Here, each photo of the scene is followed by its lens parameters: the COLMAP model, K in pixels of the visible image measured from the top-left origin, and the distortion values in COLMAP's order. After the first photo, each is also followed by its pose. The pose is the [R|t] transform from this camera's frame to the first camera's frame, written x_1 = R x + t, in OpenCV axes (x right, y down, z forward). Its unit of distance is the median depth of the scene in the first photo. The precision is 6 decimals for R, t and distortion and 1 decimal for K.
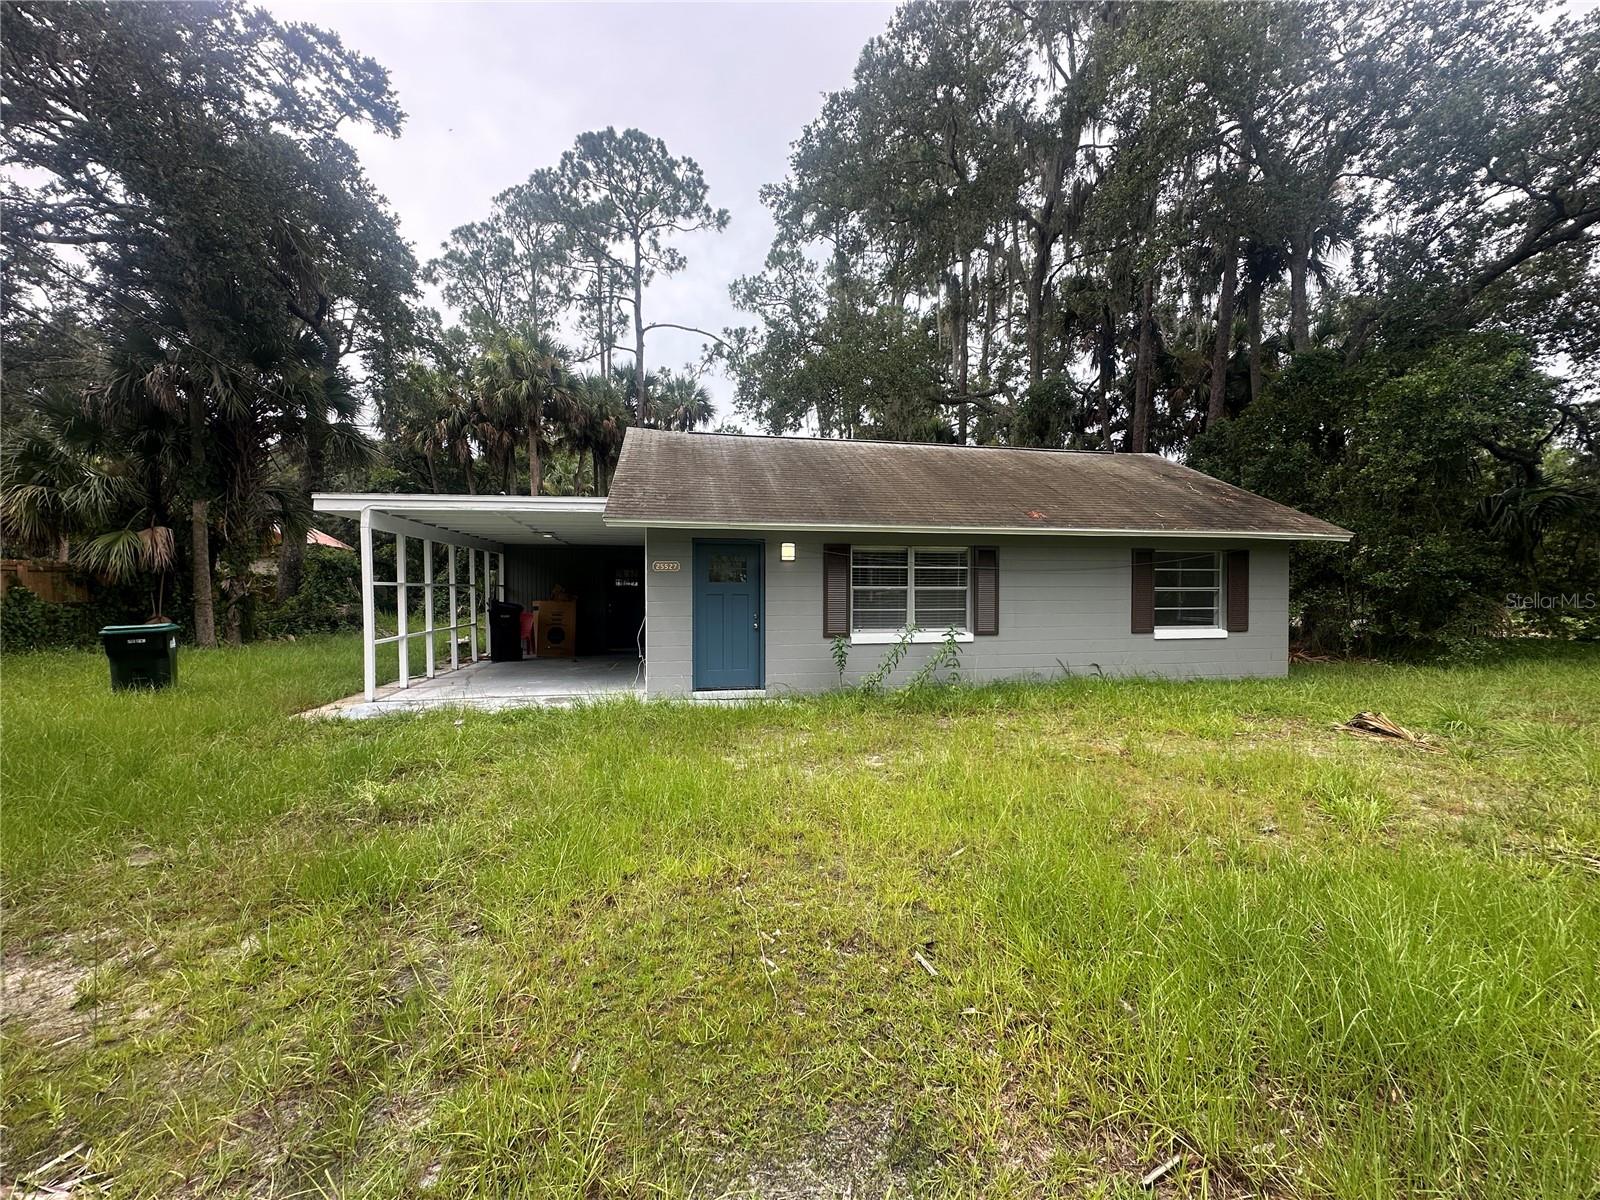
lens RADIAL K [[642.8, 0, 796.2], [0, 642.8, 601.1], [0, 0, 1]] dist [0.020703, 0.000089]
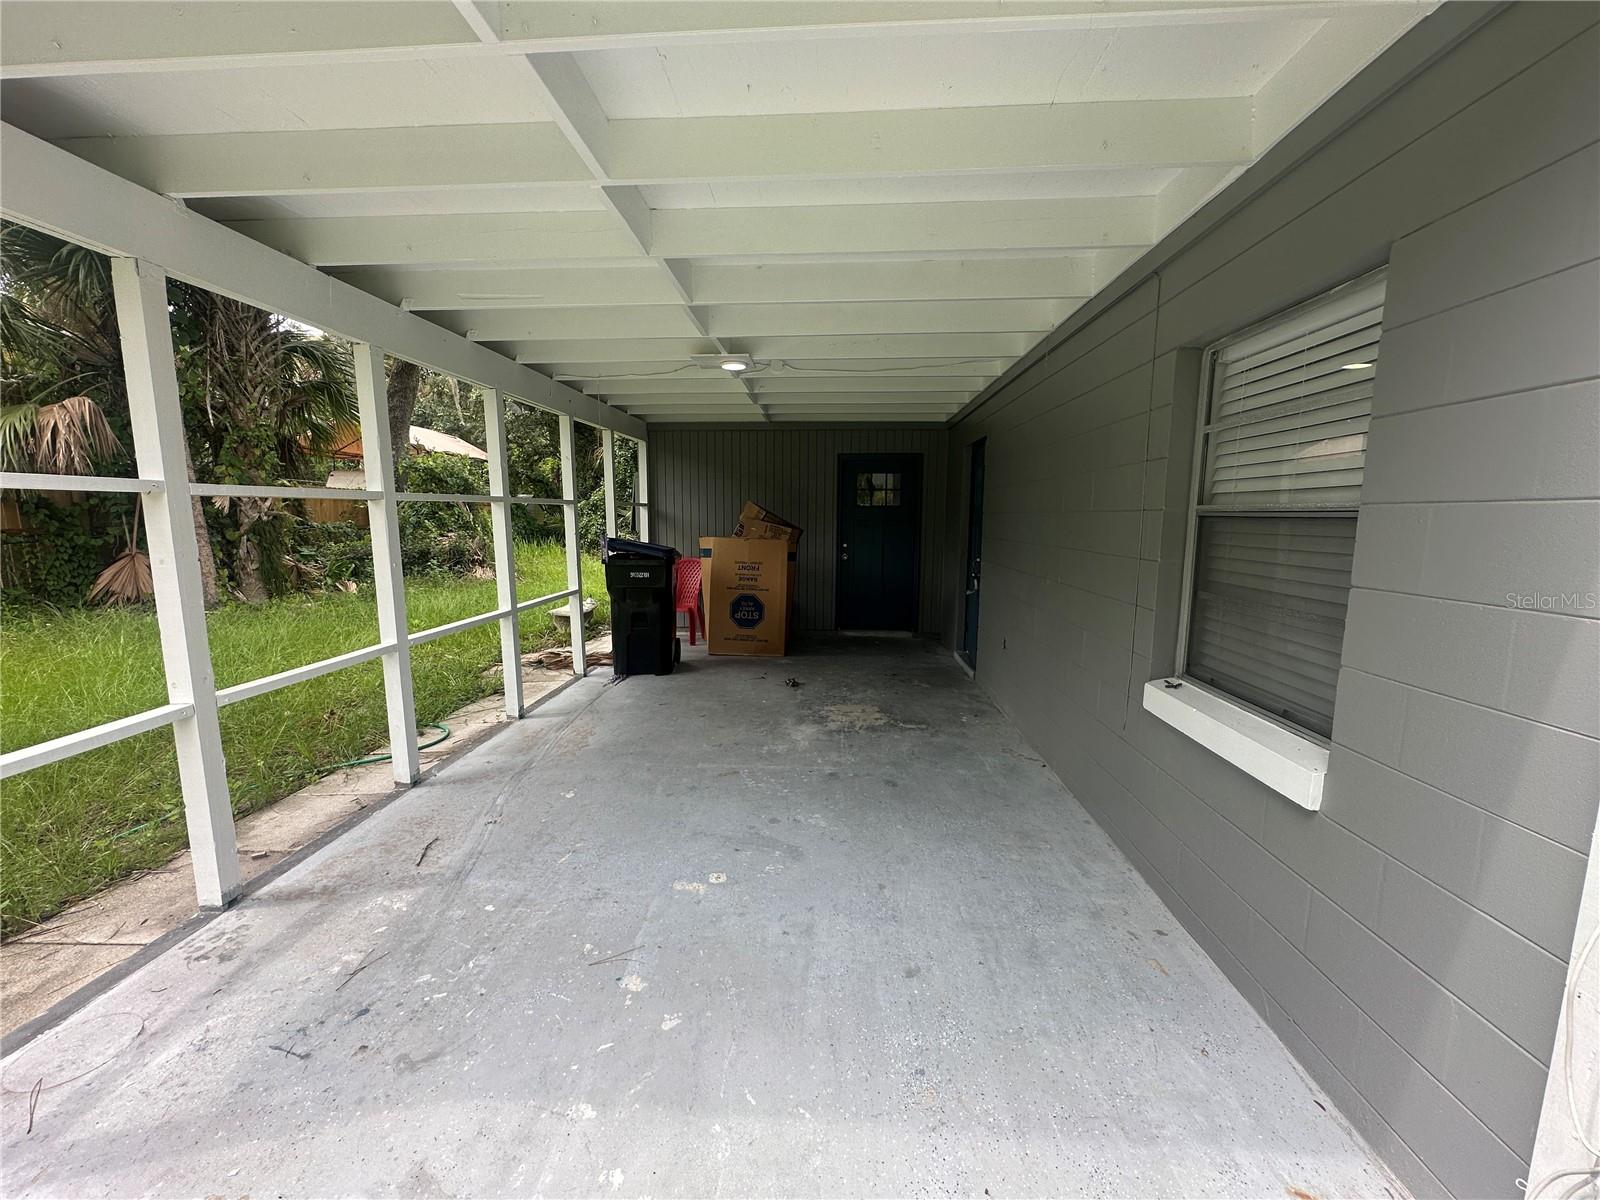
lens RADIAL K [[642.8, 0, 796.2], [0, 642.8, 601.1], [0, 0, 1]] dist [0.020703, 0.000089]
pose [[0.965477, 0.038081, -0.257690, -0.214600], [-0.006388, 0.992420, 0.122724, -0.011780], [0.260410, -0.116841, 0.958402, 0.554463]]
